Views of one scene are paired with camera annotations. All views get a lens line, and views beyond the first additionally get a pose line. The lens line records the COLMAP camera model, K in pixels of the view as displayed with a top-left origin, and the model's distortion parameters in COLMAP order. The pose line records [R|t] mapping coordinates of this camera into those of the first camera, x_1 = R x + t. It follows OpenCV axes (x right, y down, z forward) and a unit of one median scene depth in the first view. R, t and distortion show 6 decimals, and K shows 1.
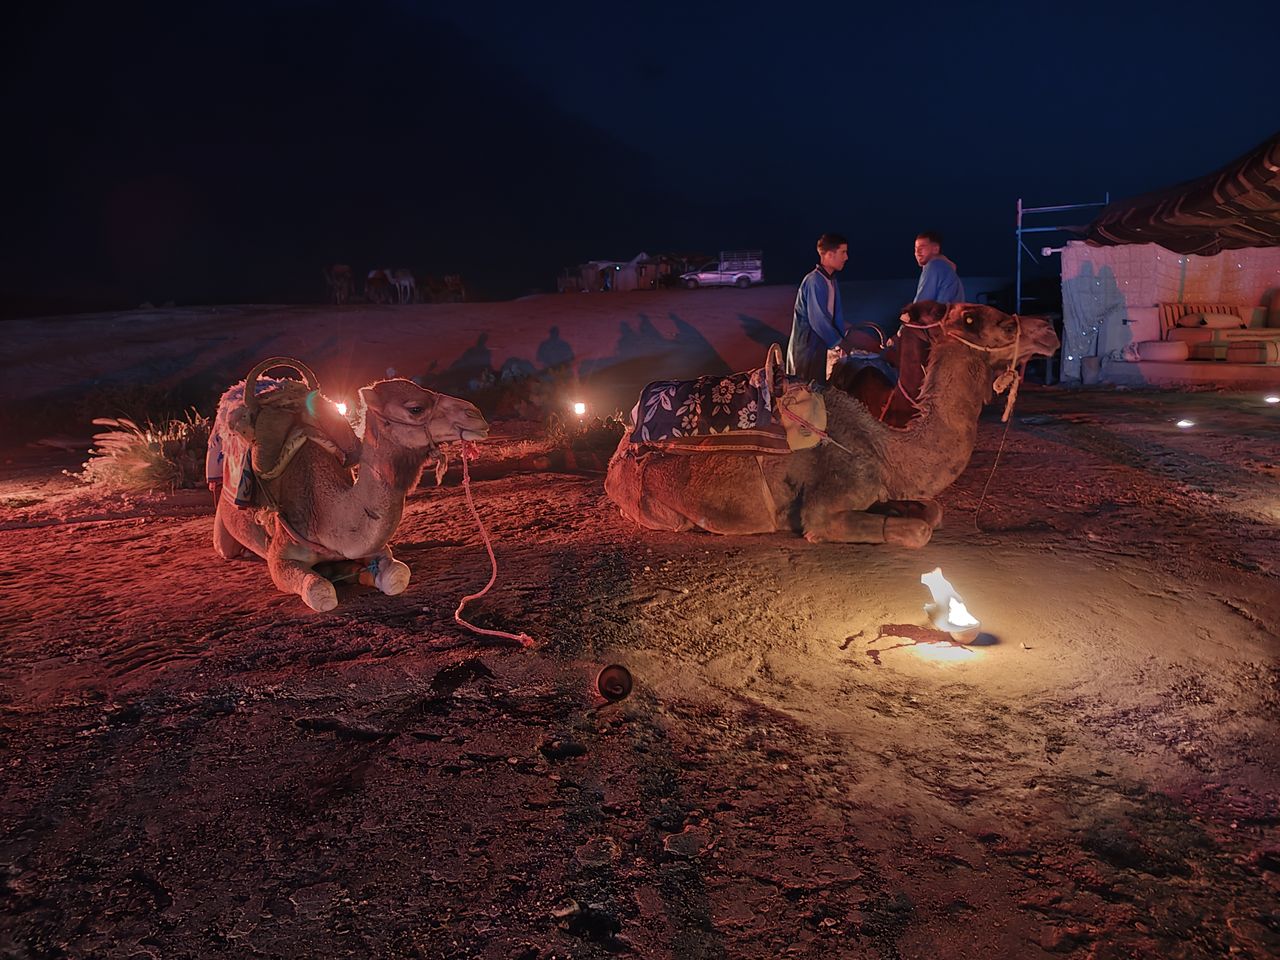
lens RADIAL K [[934.2, 0, 637.3], [0, 934.2, 479.5], [0, 0, 1]] dist [0.009328, -0.000587]
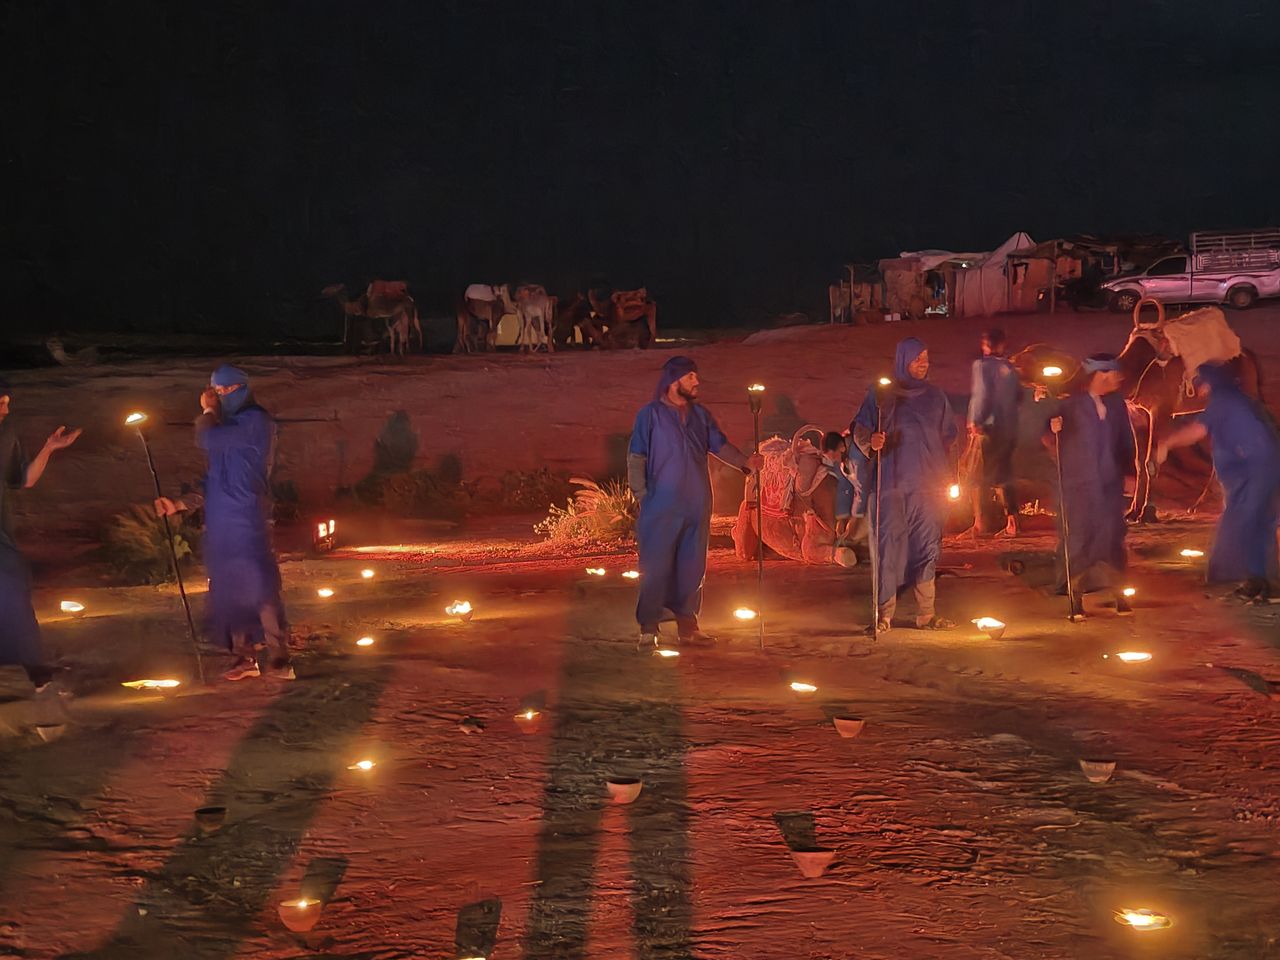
lens RADIAL K [[2526.2, 0, 641.2], [0, 2526.2, 476.4], [0, 0, 1]] dist [0.296637, 0.000000]
pose [[0.990189, -0.000653, -0.139736, -0.004162], [-0.017075, 0.991929, -0.125636, 0.043271], [0.138691, 0.126789, 0.982186, -0.281173]]
